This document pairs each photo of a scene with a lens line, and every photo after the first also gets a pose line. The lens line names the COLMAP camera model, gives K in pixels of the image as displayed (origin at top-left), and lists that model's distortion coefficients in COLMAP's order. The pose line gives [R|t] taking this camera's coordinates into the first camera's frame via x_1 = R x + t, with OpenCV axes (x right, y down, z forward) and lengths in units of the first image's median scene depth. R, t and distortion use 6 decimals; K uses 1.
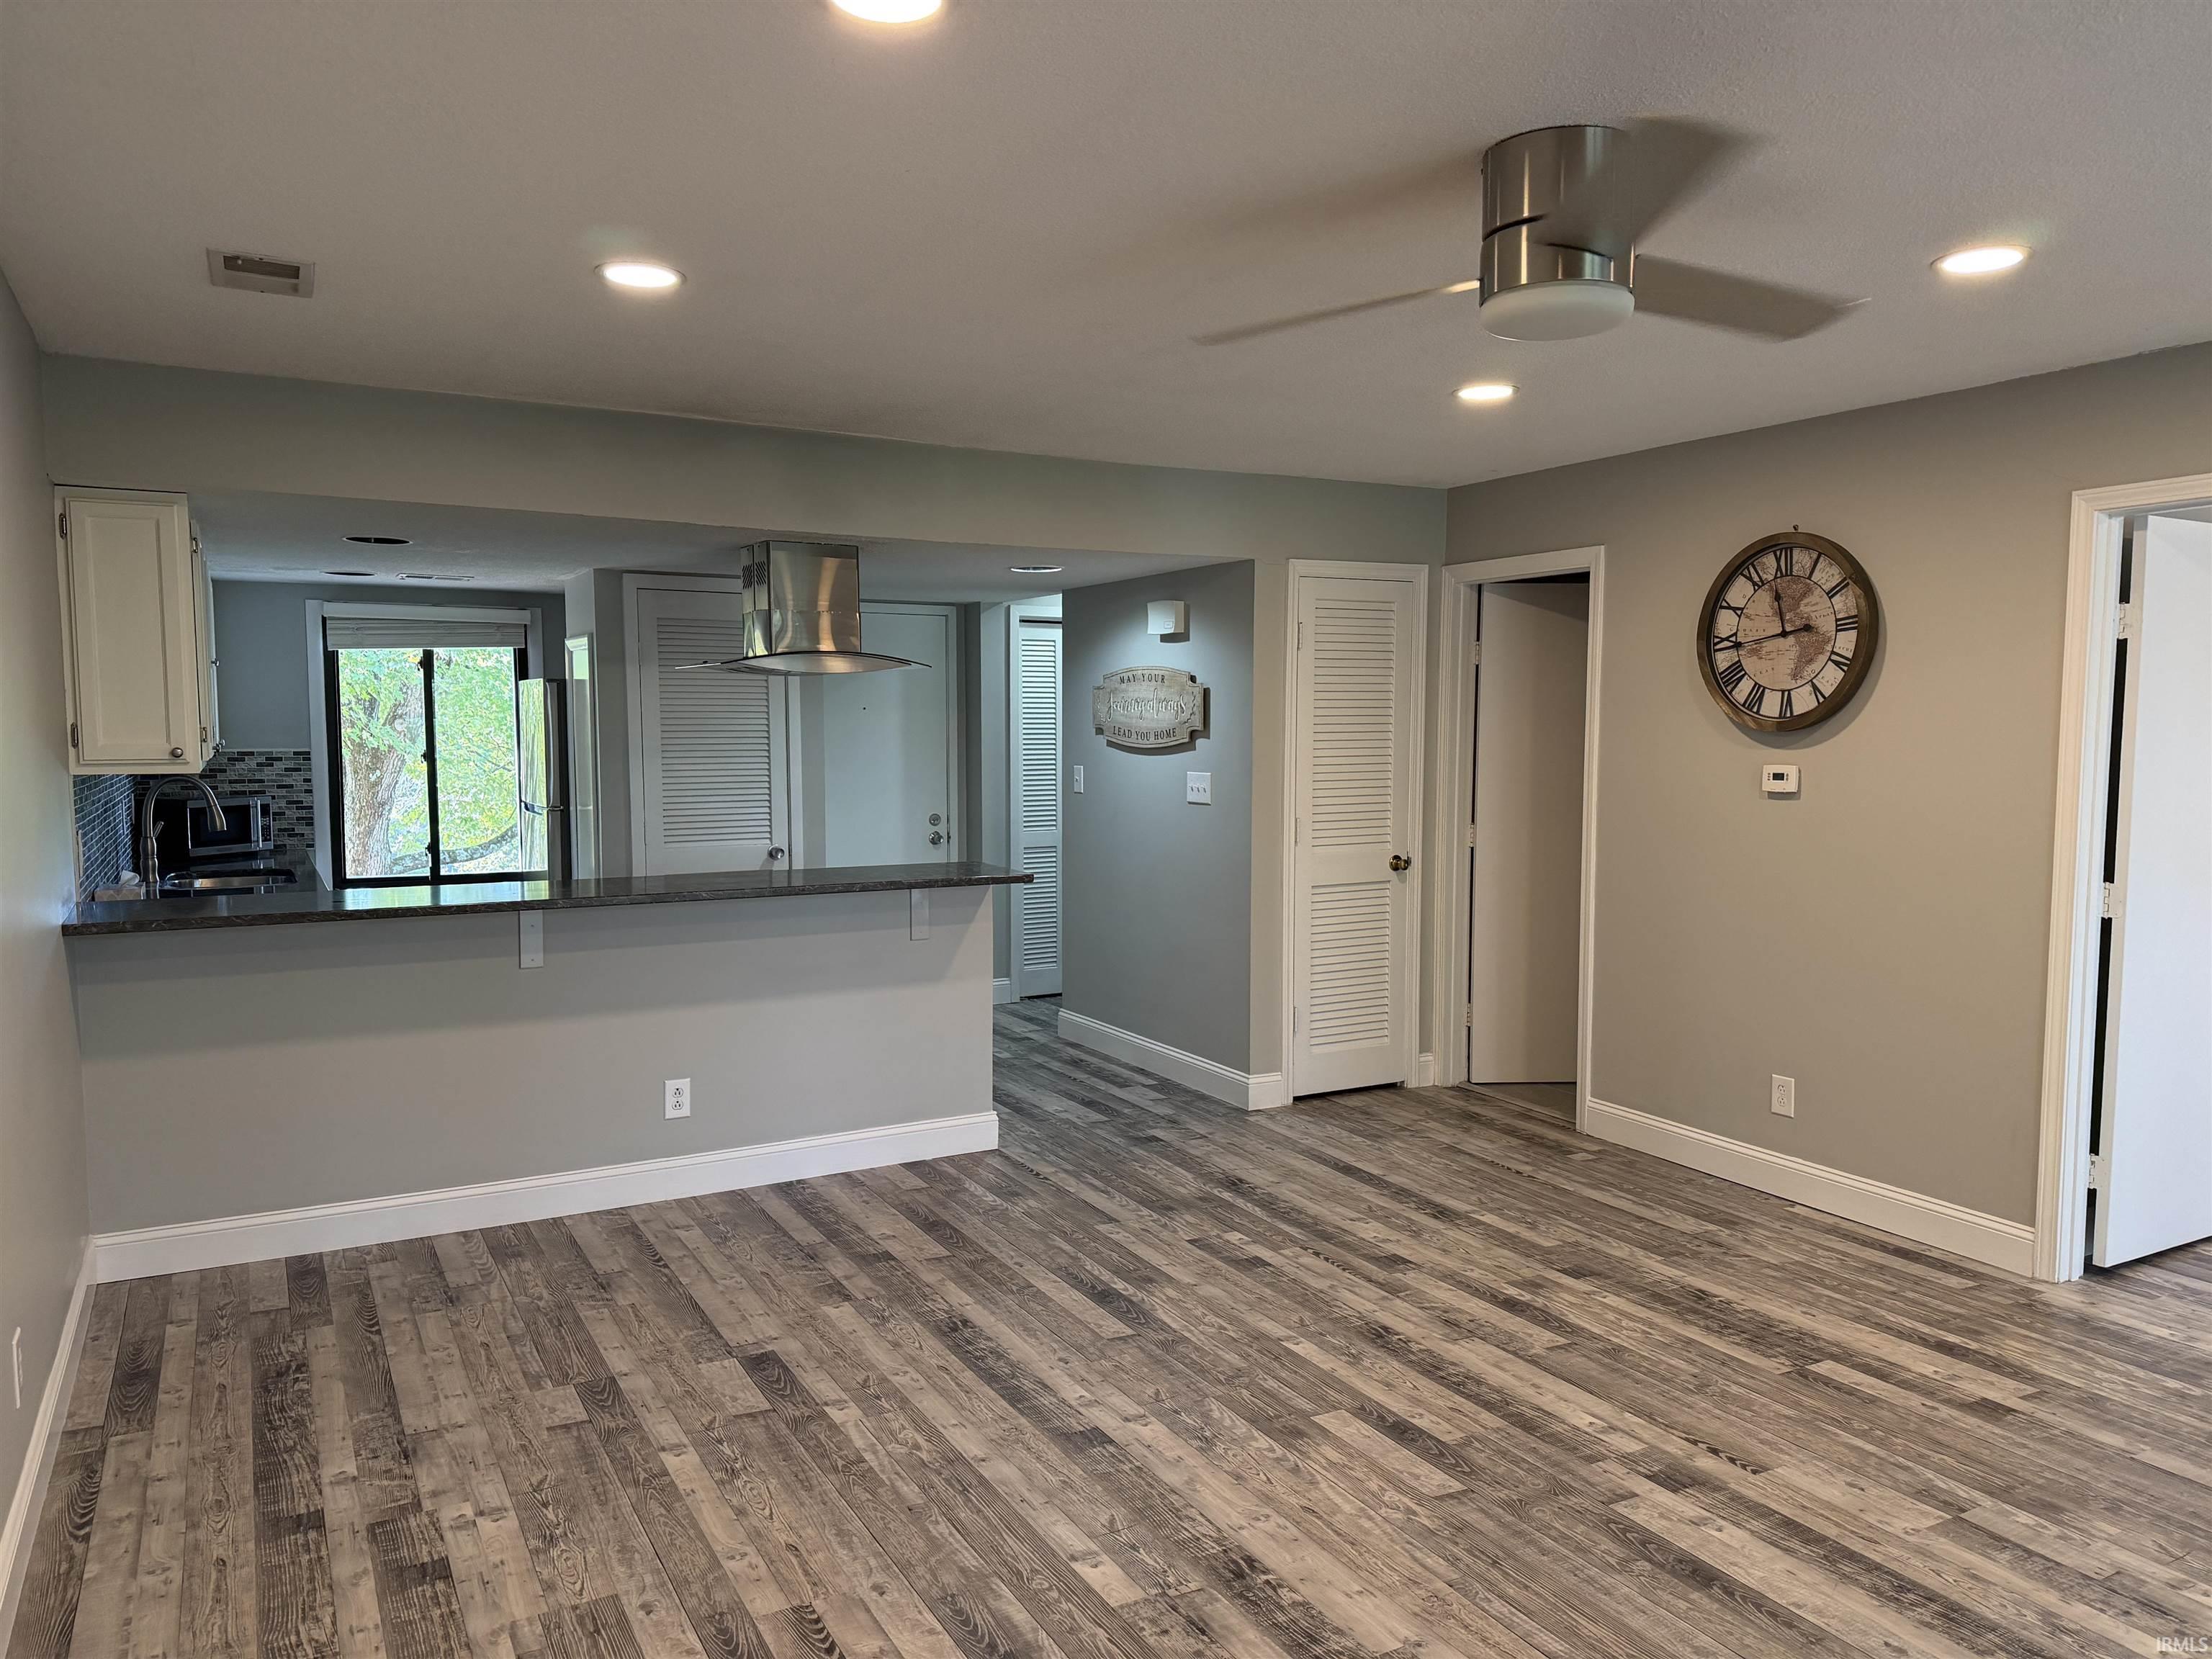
lens RADIAL K [[1526.9, 0, 1106.0], [0, 1526.9, 829.5], [0, 0, 1]] dist [0.003309, 0.001132]
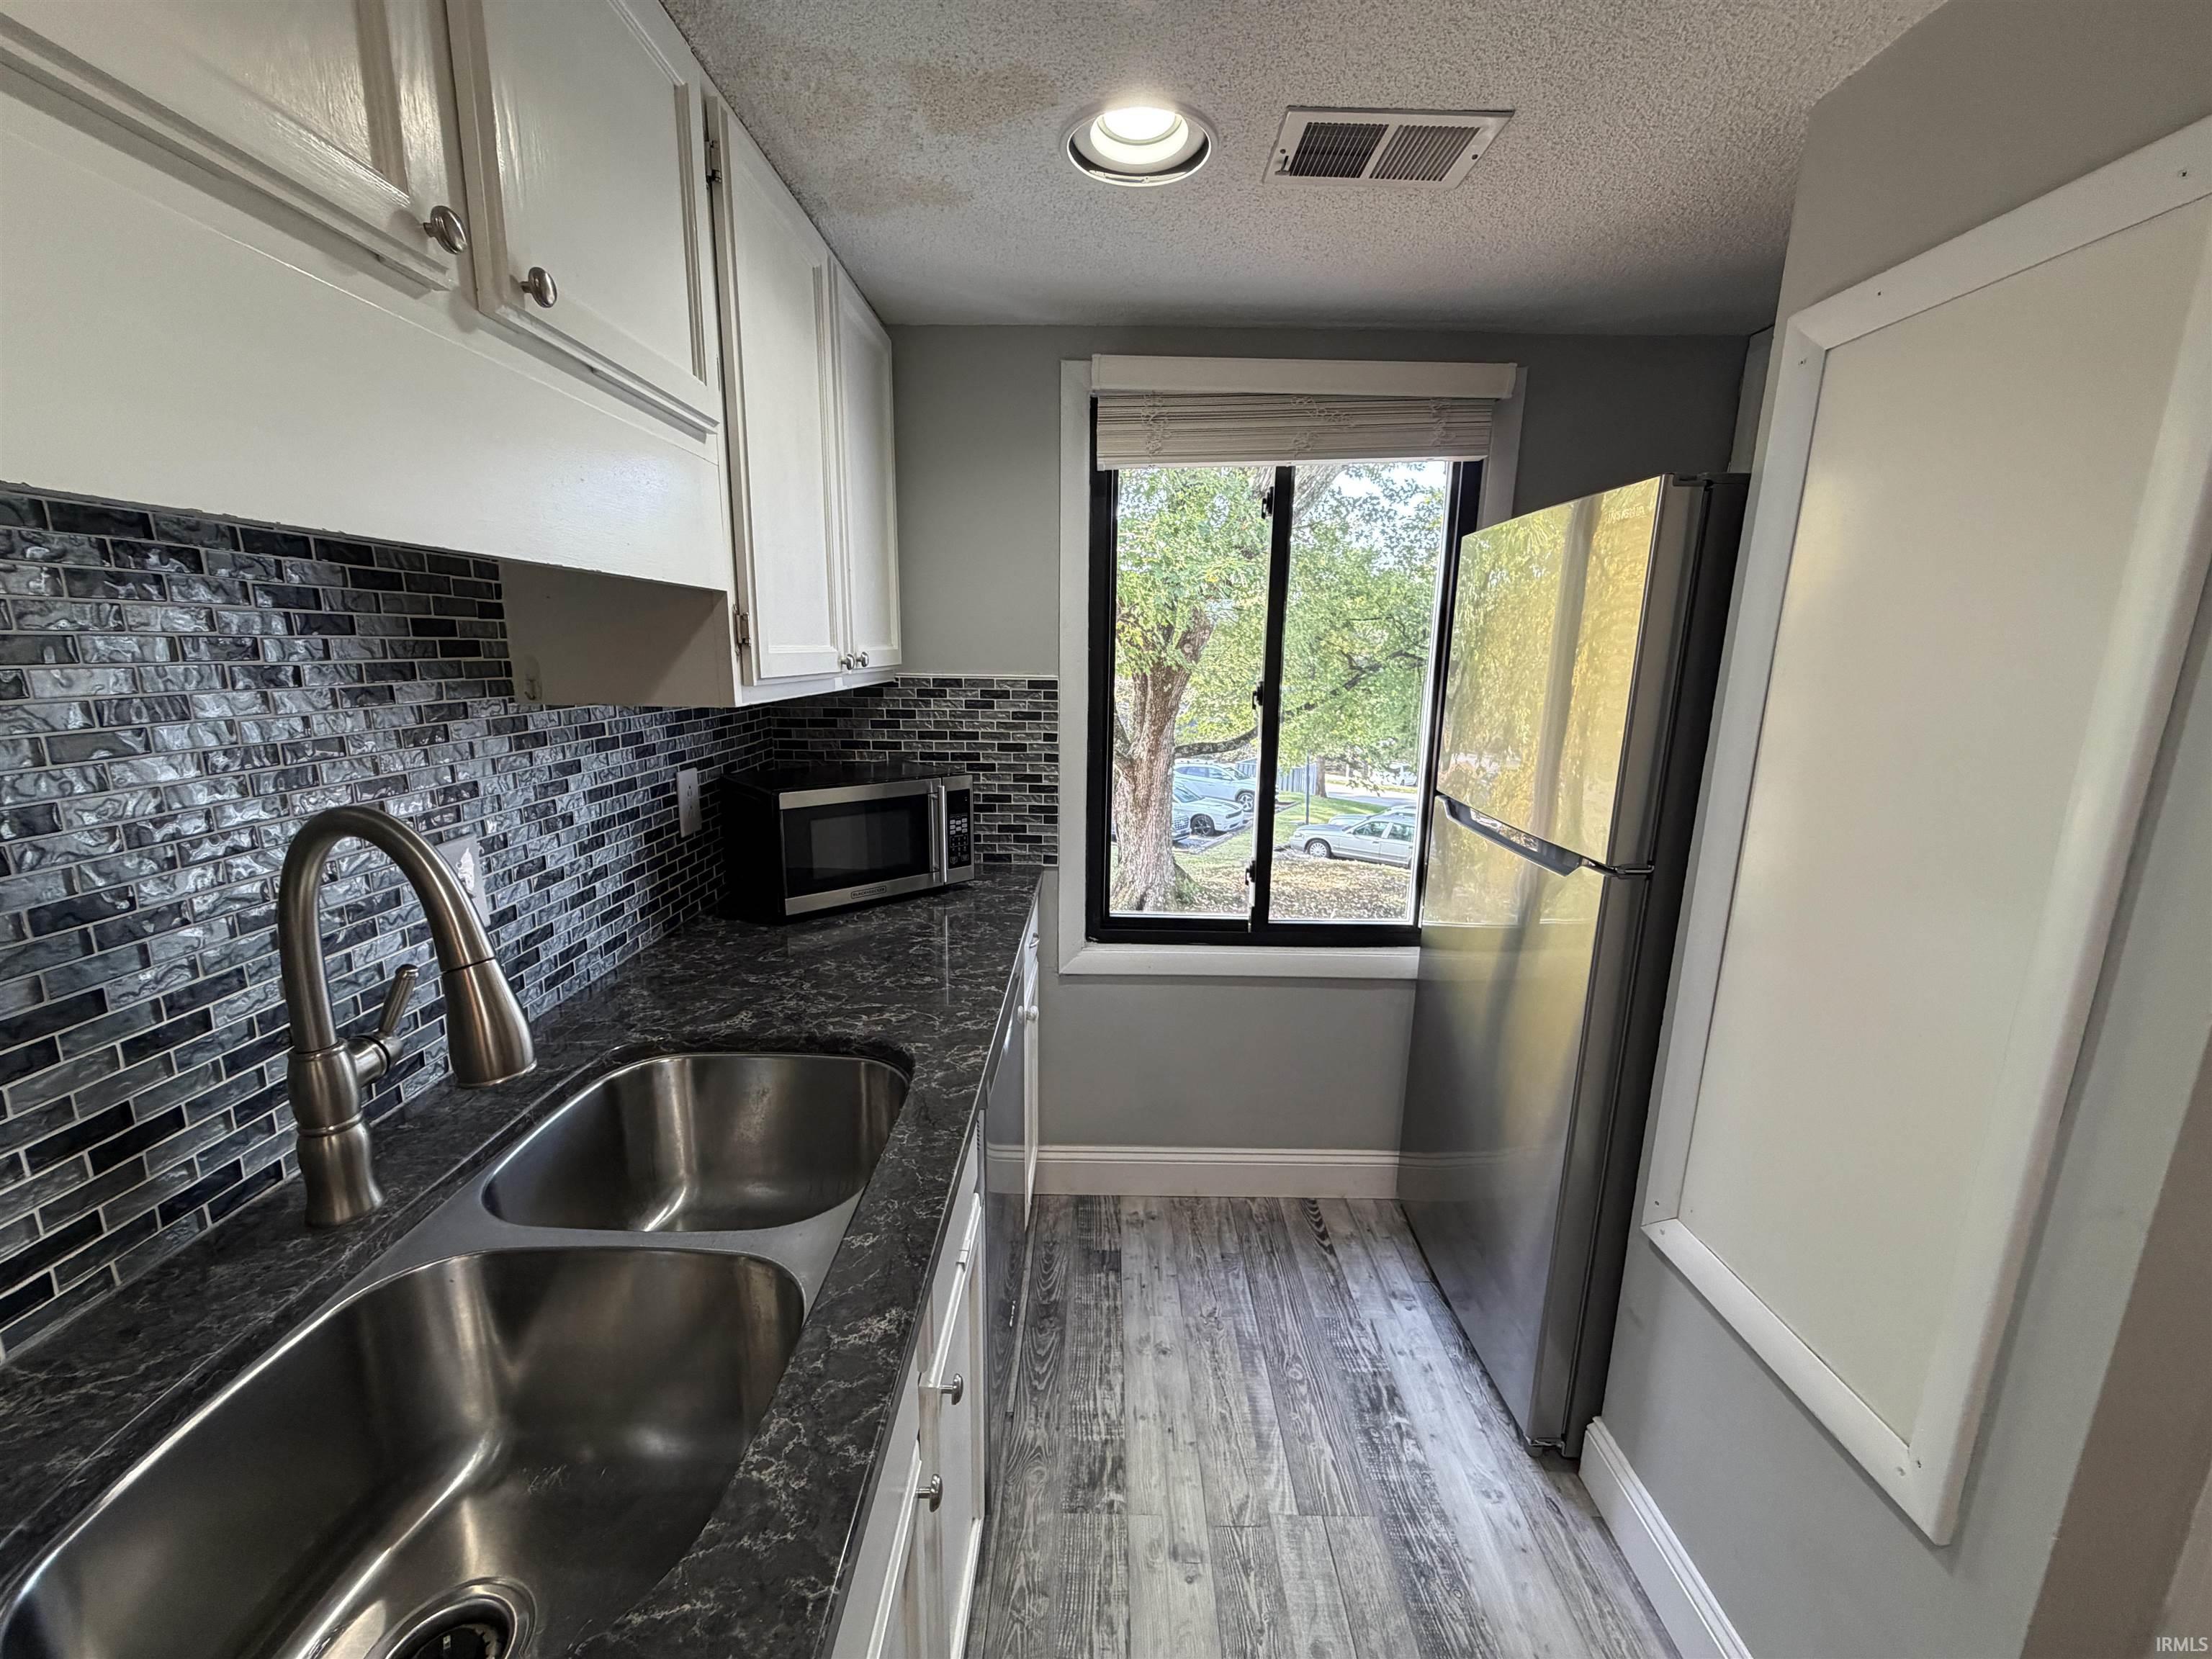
lens RADIAL K [[880.4, 0, 1096.8], [0, 880.4, 835.3], [0, 0, 1]] dist [0.000515, -0.000165]
pose [[0.865166, 0.114911, -0.488143, -0.357370], [-0.048733, 0.988051, 0.146219, -0.043585], [0.499113, -0.102715, 0.860428, 0.744050]]
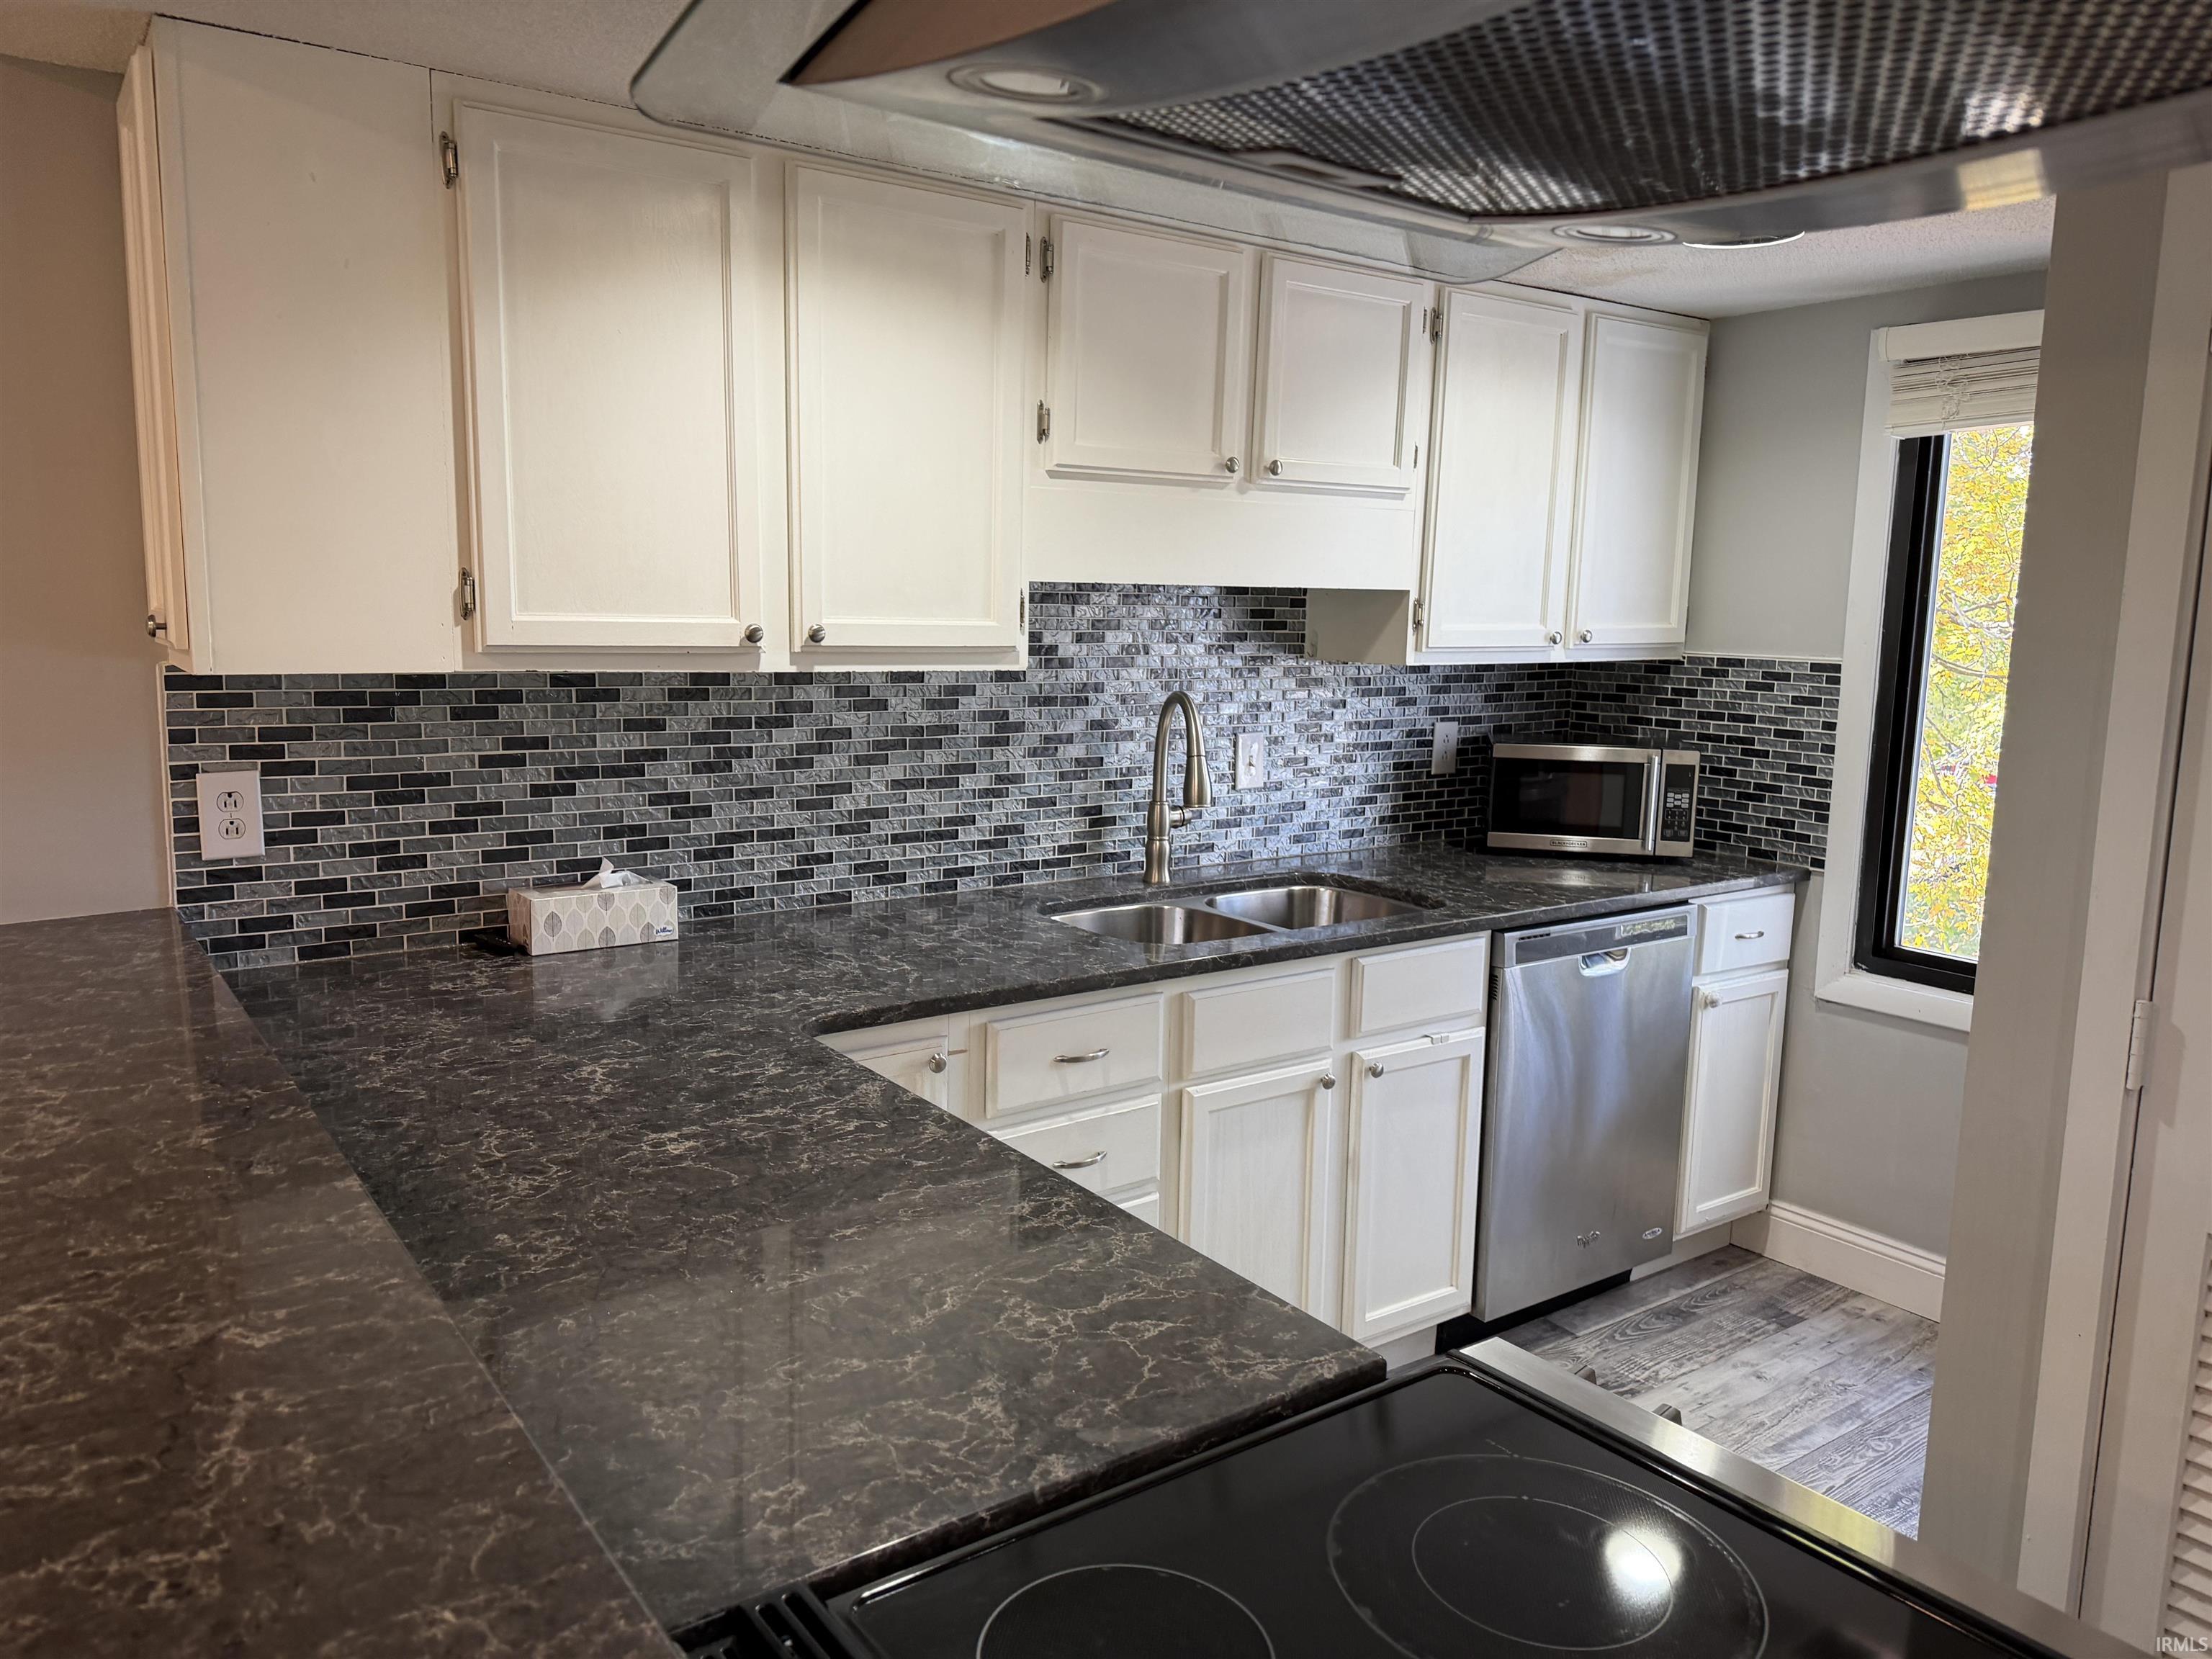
lens RADIAL K [[1560.8, 0, 1076.1], [0, 1560.8, 820.1], [0, 0, 1]] dist [0.189128, -0.415309]
pose [[0.097311, 0.143183, -0.984901, -0.057429], [-0.091751, 0.986674, 0.134376, -0.048060], [0.991016, 0.077289, 0.109151, 0.716441]]
